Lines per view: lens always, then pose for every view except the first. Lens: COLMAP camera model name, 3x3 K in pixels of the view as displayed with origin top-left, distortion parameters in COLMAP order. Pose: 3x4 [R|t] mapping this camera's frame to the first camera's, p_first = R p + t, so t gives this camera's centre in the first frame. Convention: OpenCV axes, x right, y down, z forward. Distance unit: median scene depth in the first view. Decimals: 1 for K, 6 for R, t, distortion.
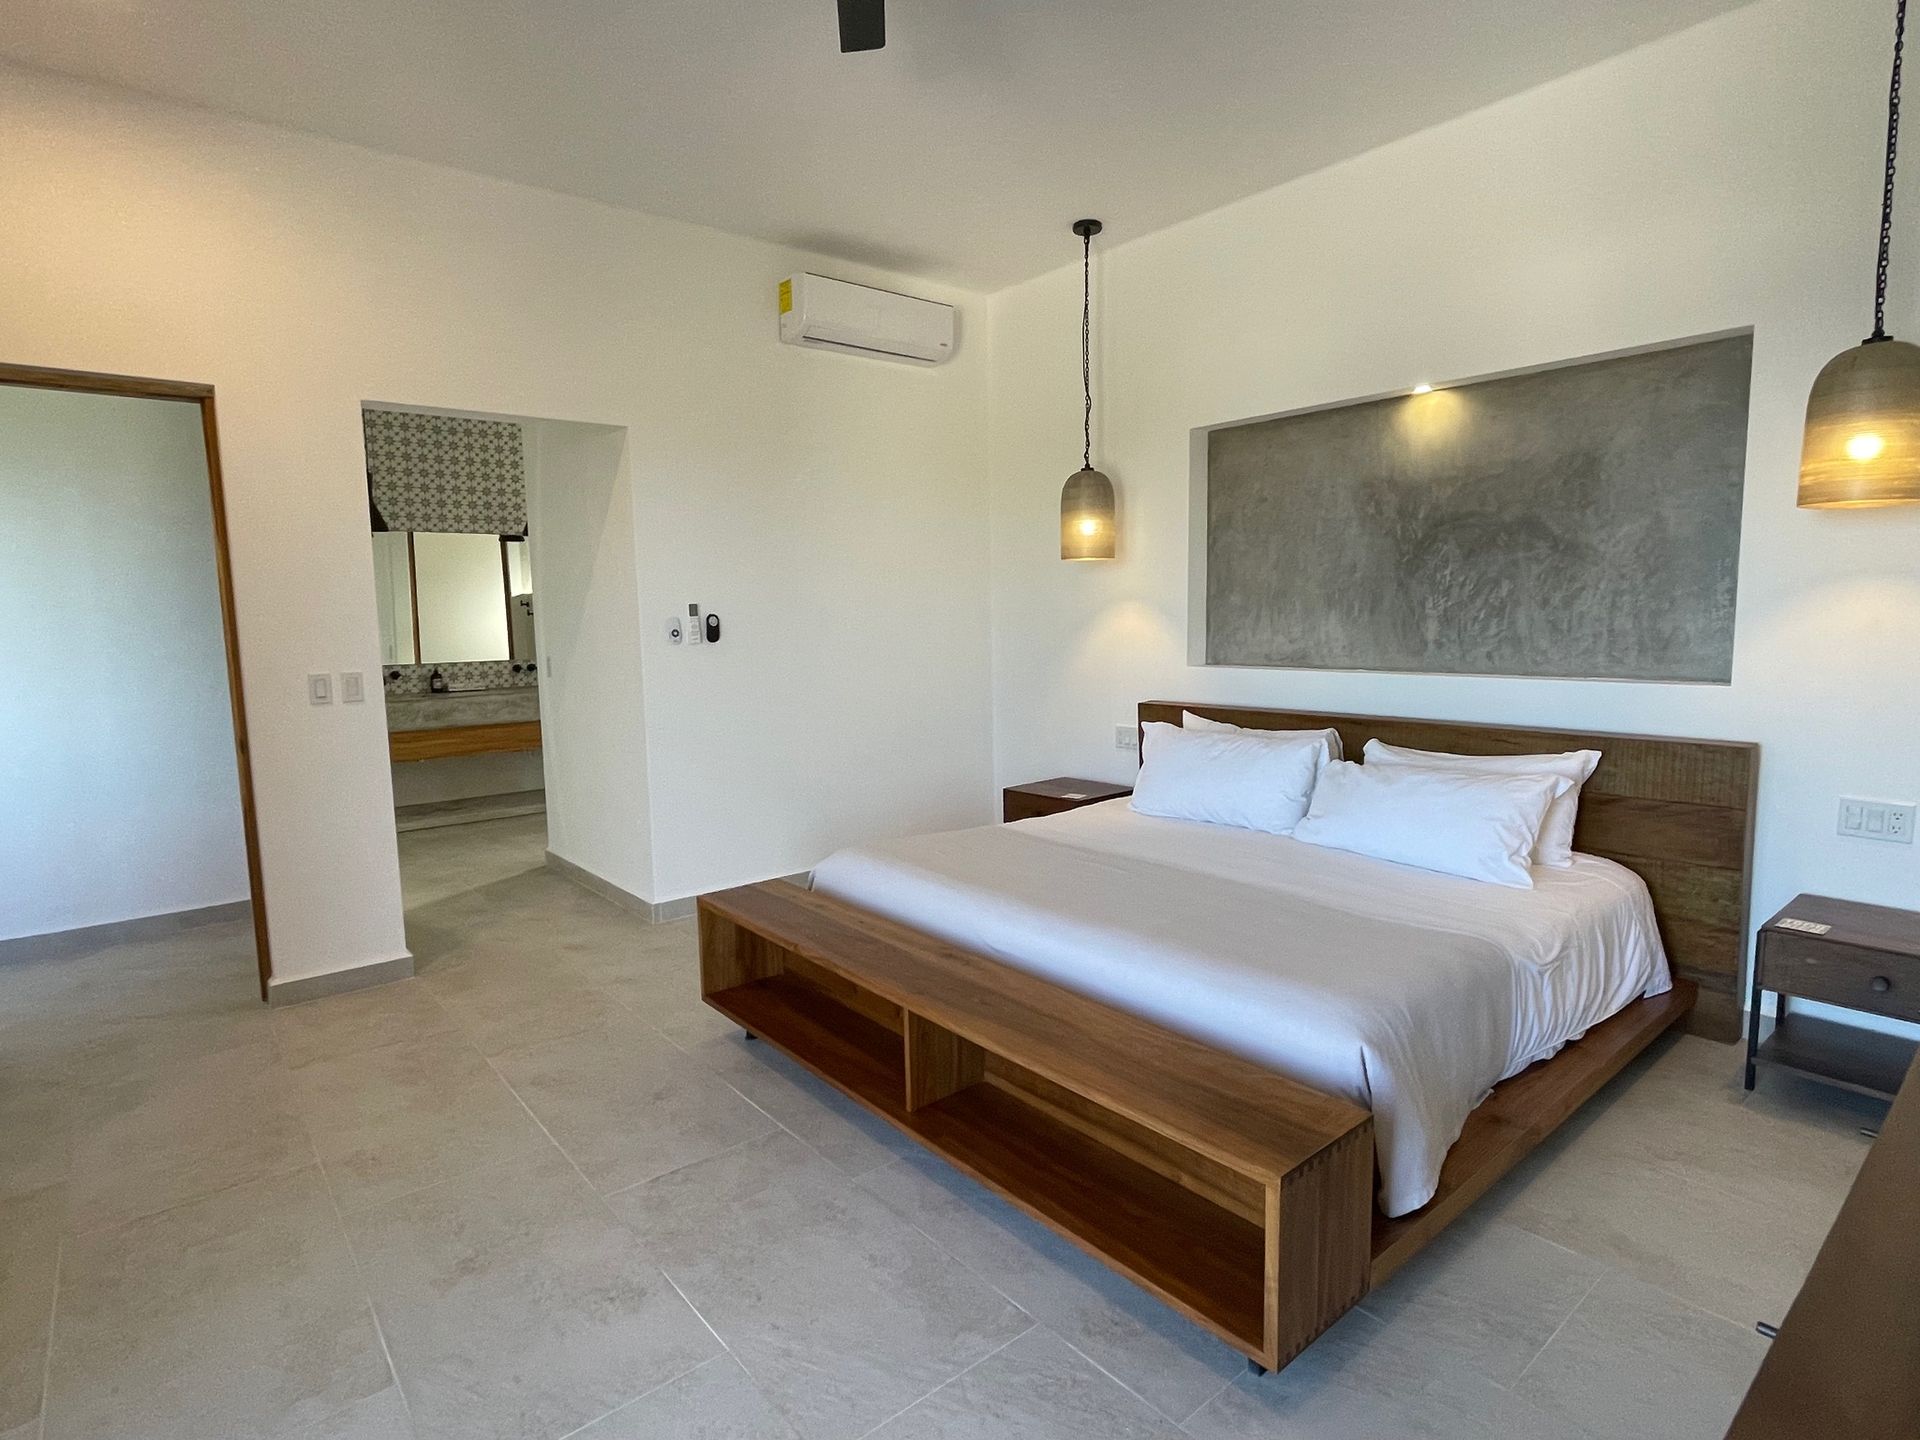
lens RADIAL K [[985.5, 0, 959.9], [0, 985.5, 723.7], [0, 0, 1]] dist [0.001240, 0.000199]
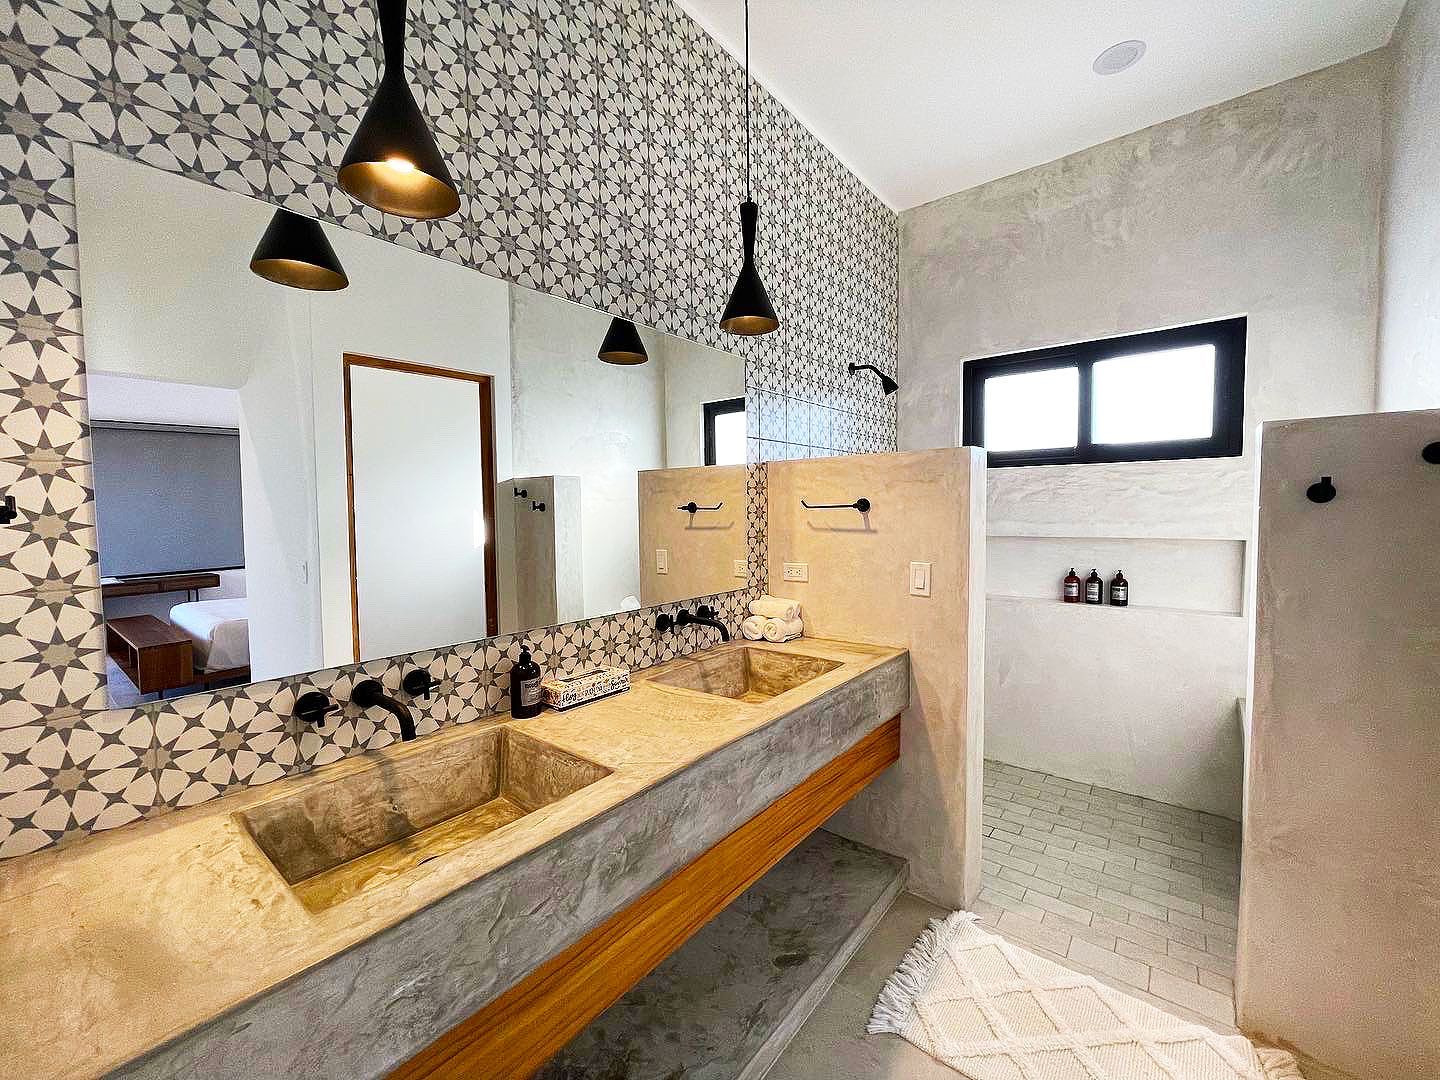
lens RADIAL K [[586.8, 0, 721.3], [0, 586.8, 535.4], [0, 0, 1]] dist [0.001183, 0.000038]
pose [[0.979878, -0.005185, 0.199530, -0.503459], [0.018010, 0.997881, -0.062516, -0.083066], [-0.198784, 0.064851, 0.977895, 0.769945]]
